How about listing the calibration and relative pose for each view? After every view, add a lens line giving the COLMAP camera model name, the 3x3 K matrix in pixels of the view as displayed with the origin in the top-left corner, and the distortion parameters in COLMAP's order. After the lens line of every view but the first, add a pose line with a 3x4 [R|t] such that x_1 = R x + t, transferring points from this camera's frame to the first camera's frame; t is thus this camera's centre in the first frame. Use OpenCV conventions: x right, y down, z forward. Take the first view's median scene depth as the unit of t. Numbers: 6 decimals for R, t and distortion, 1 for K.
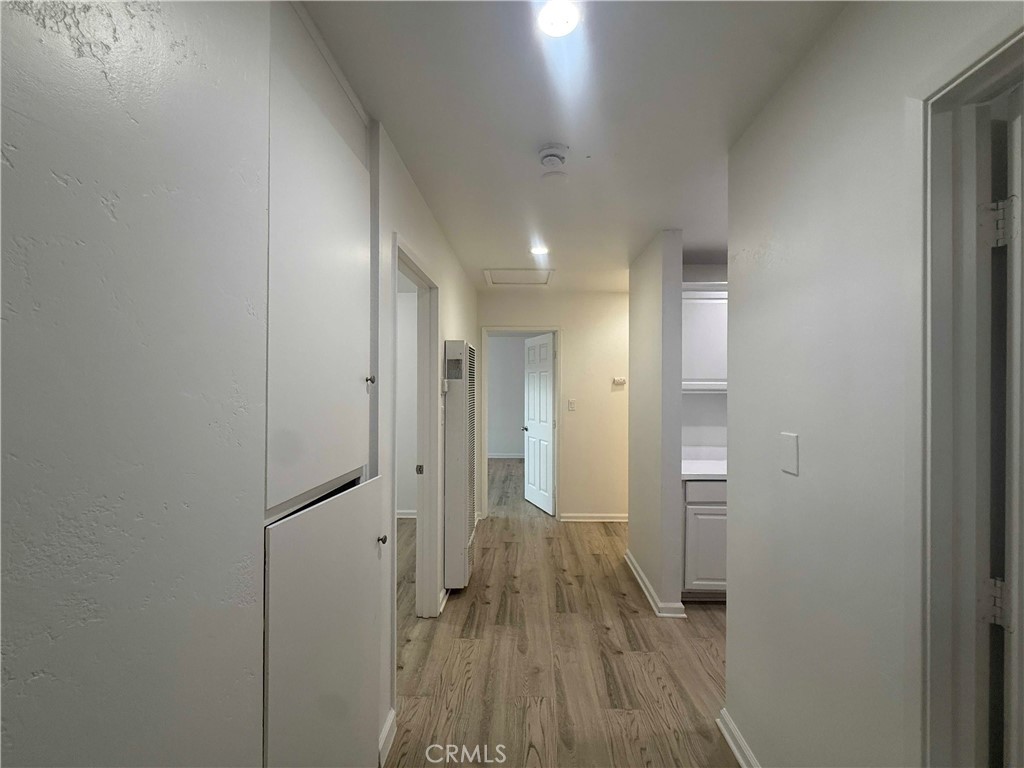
lens RADIAL K [[410.1, 0, 513.5], [0, 410.1, 385.5], [0, 0, 1]] dist [-0.001326, 0.000043]
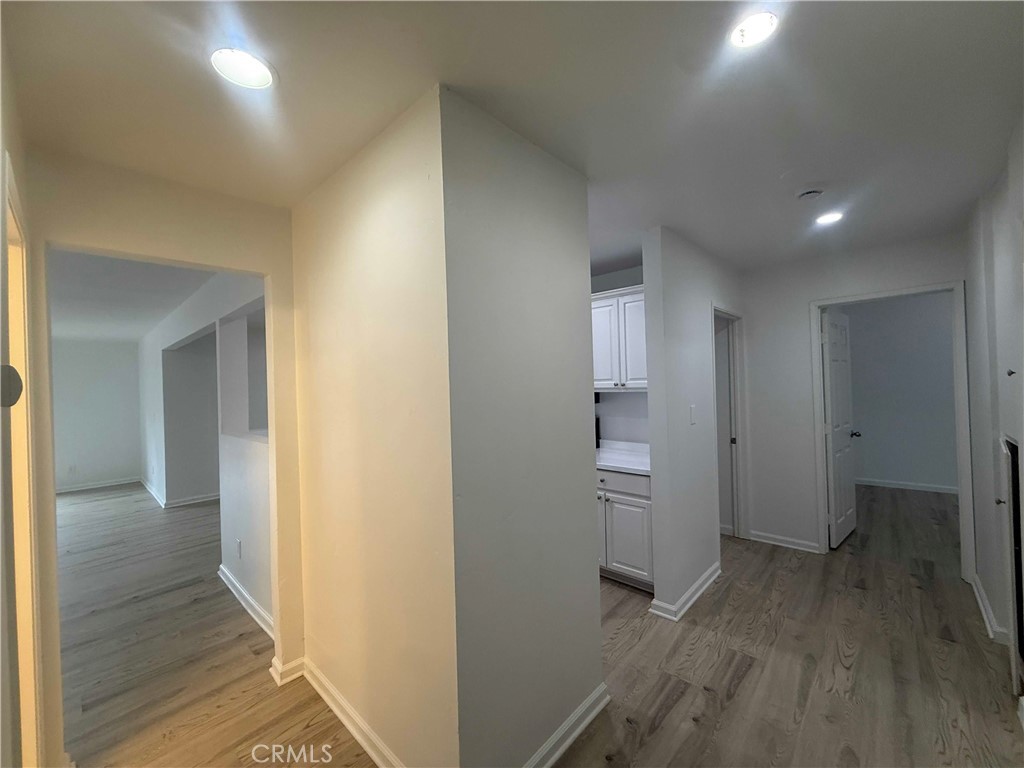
lens RADIAL K [[410.1, 0, 517.0], [0, 410.1, 384.2], [0, 0, 1]] dist [-0.001326, 0.000043]
pose [[-0.762903, 0.018750, 0.646241, -0.008696], [0.025638, 0.999670, 0.001263, -0.008831], [-0.646004, 0.017532, -0.763133, 2.084110]]
